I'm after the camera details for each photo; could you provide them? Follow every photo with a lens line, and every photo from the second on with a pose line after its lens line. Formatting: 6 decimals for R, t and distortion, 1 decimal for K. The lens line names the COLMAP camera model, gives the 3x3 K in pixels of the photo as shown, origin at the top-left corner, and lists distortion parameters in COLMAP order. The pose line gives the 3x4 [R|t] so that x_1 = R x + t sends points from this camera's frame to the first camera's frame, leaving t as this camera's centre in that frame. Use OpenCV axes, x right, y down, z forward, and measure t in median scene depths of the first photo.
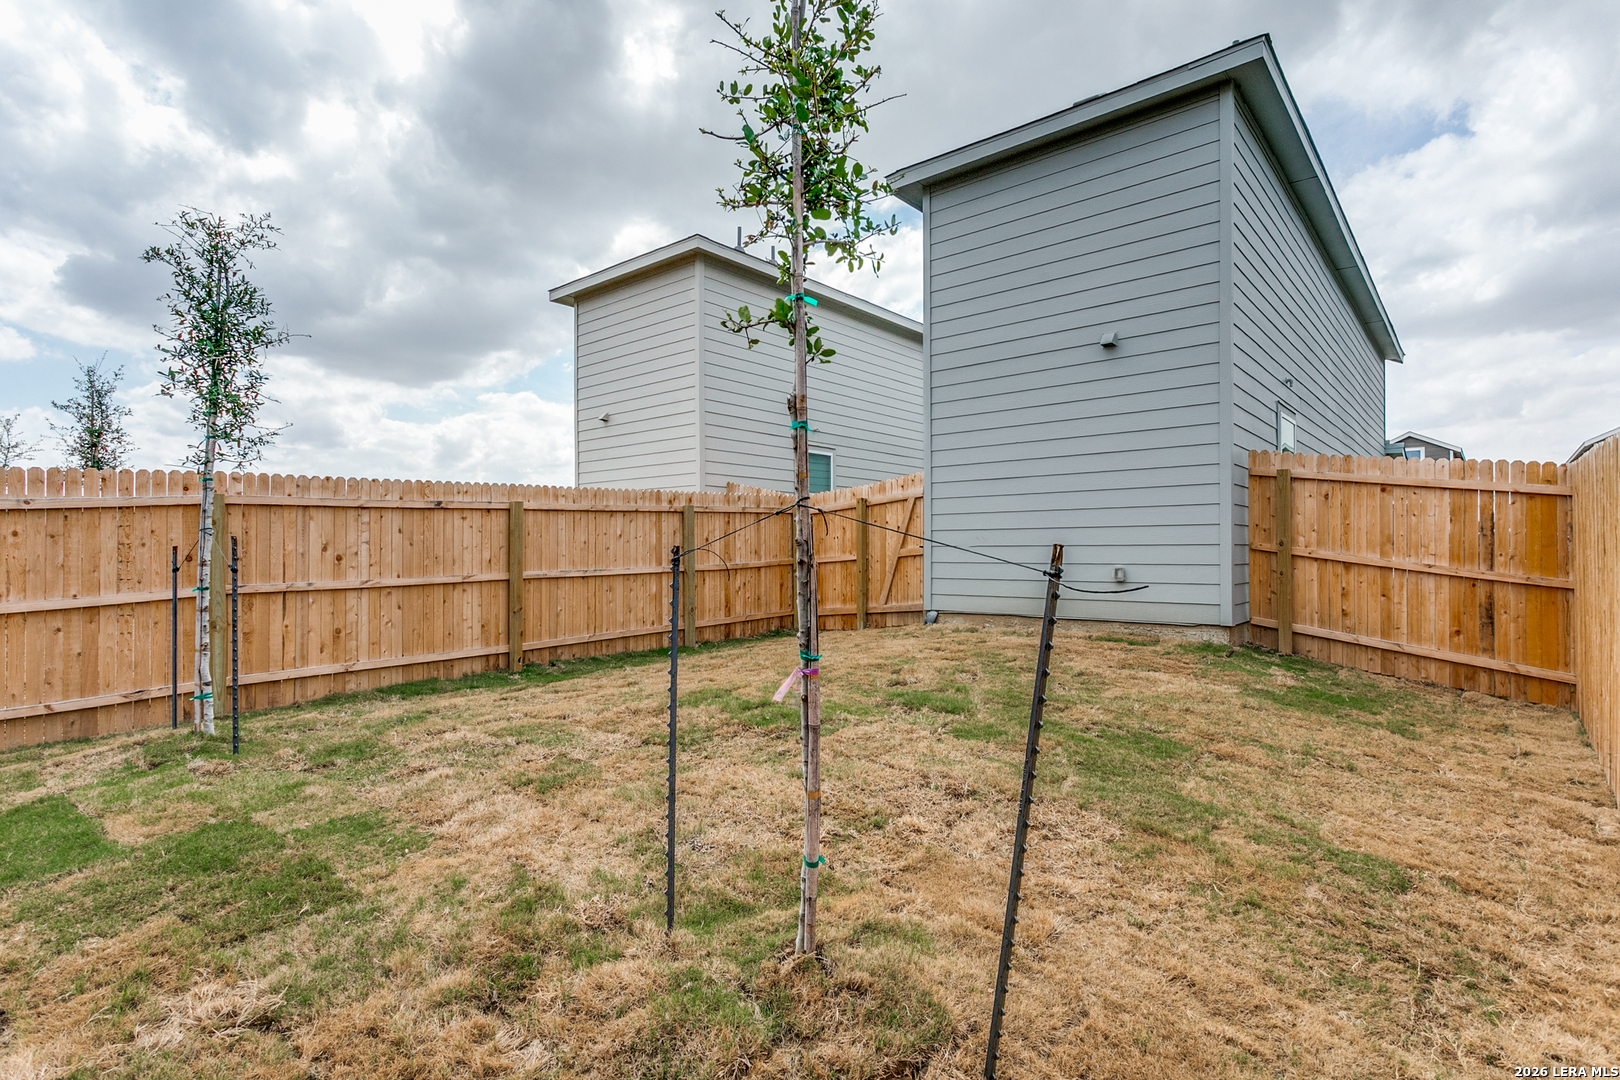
lens RADIAL K [[786.9, 0, 809.1], [0, 786.9, 548.0], [0, 0, 1]] dist [0.001789, 0.000856]
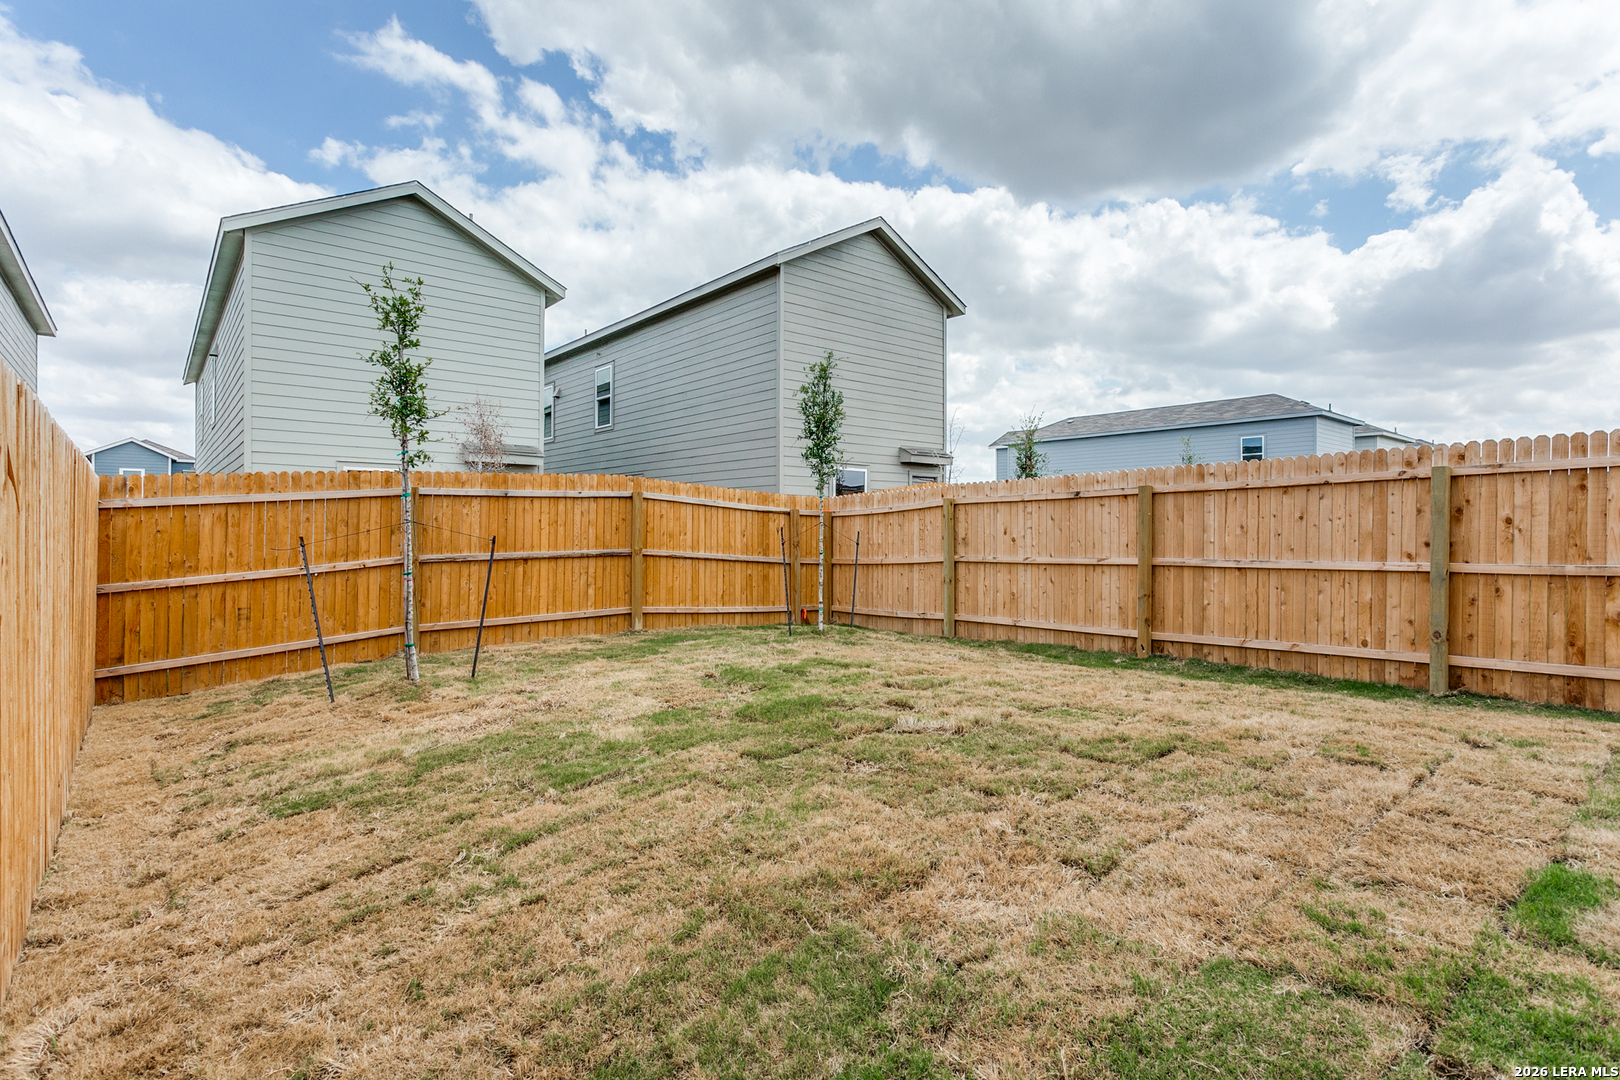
lens RADIAL K [[786.9, 0, 812.3], [0, 786.9, 528.9], [0, 0, 1]] dist [0.001789, 0.000856]
pose [[-0.161712, 0.008648, -0.986800, 0.683131], [0.004375, 0.999958, 0.008046, -0.015547], [0.986828, -0.003016, -0.161743, 0.771319]]
